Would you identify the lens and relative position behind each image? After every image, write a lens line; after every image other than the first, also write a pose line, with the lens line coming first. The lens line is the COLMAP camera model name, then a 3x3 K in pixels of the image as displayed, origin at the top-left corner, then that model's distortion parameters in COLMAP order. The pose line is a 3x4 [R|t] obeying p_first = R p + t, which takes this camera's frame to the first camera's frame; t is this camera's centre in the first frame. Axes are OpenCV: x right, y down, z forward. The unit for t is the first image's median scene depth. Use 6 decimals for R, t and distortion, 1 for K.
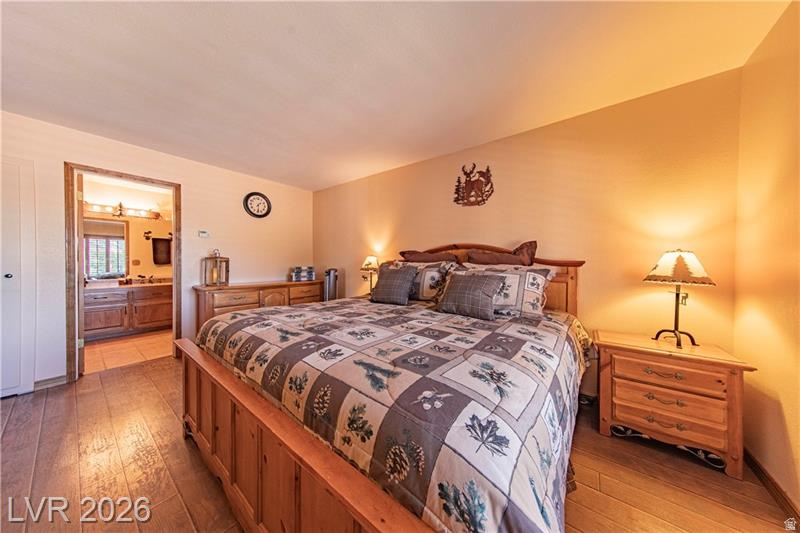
lens RADIAL K [[254.5, 0, 397.4], [0, 254.5, 265.5], [0, 0, 1]] dist [0.010425, -0.000003]
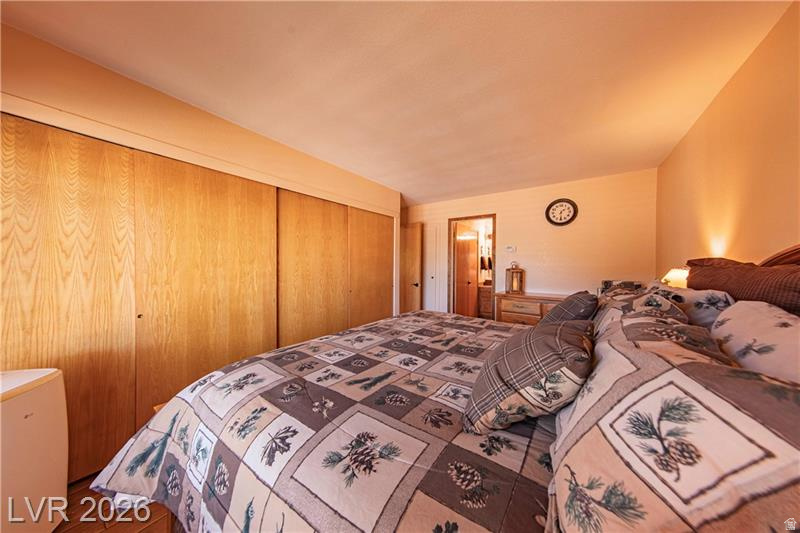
lens RADIAL K [[254.5, 0, 400.8], [0, 254.5, 267.9], [0, 0, 1]] dist [0.010425, -0.000003]
pose [[0.029284, 0.007739, -0.999541, 0.936610], [-0.018115, 0.999810, 0.007211, -0.076661], [0.999407, 0.017896, 0.029419, 0.997001]]
